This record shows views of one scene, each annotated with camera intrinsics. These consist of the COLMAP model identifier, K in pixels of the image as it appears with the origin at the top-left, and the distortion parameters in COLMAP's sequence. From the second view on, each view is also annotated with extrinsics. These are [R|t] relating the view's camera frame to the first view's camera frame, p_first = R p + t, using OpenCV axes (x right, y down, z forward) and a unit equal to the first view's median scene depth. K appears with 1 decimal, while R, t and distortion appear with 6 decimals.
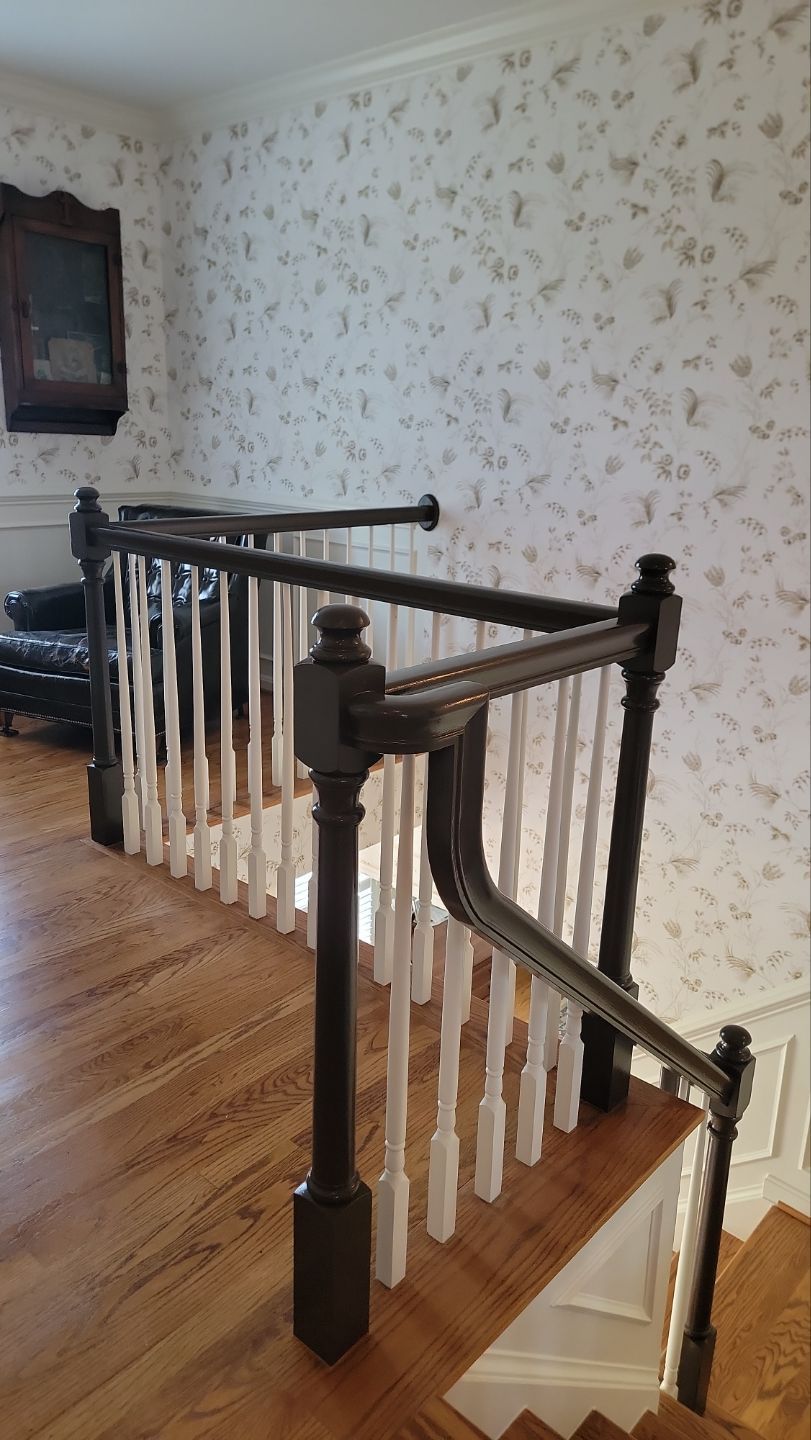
lens RADIAL K [[993.5, 0, 405.5], [0, 993.5, 720.0], [0, 0, 1]] dist [0.072876, -0.063151]
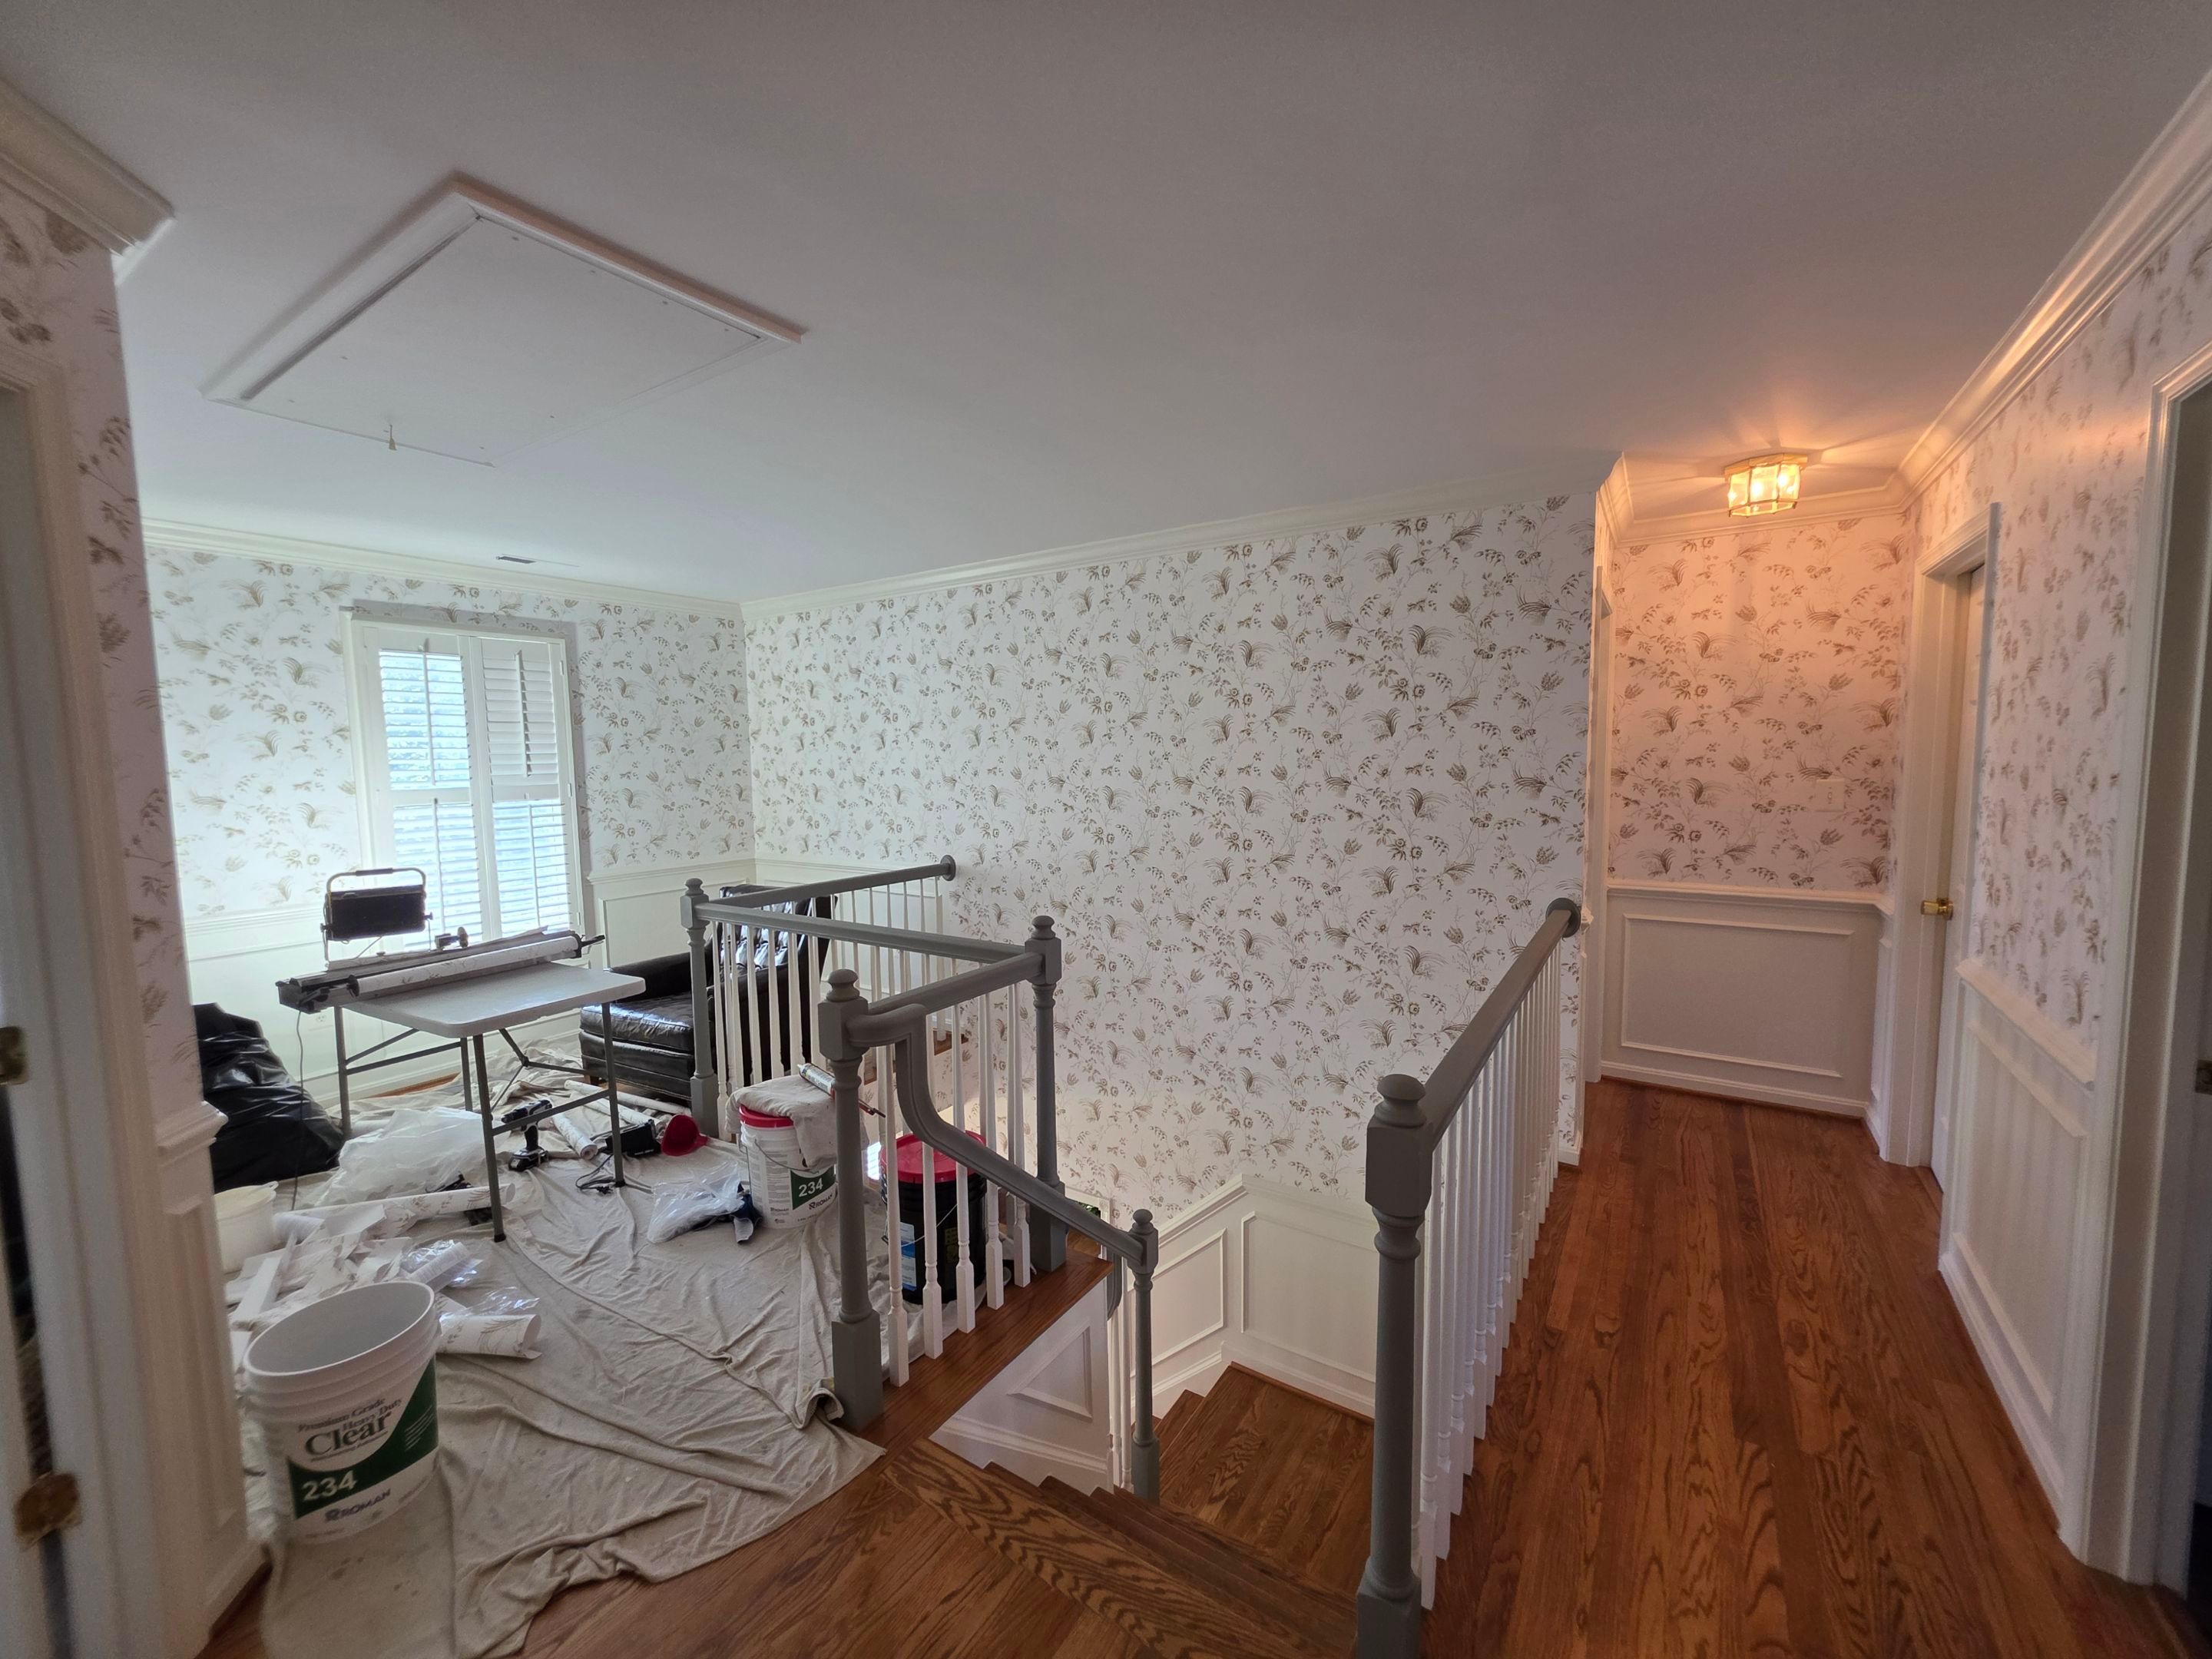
lens RADIAL K [[878.9, 0, 1100.6], [0, 878.9, 835.1], [0, 0, 1]] dist [0.000145, -0.000234]
pose [[0.987977, -0.056872, 0.143763, 0.061440], [0.084131, 0.977918, -0.191308, -0.001147], [-0.129708, 0.201102, 0.970945, -0.233622]]
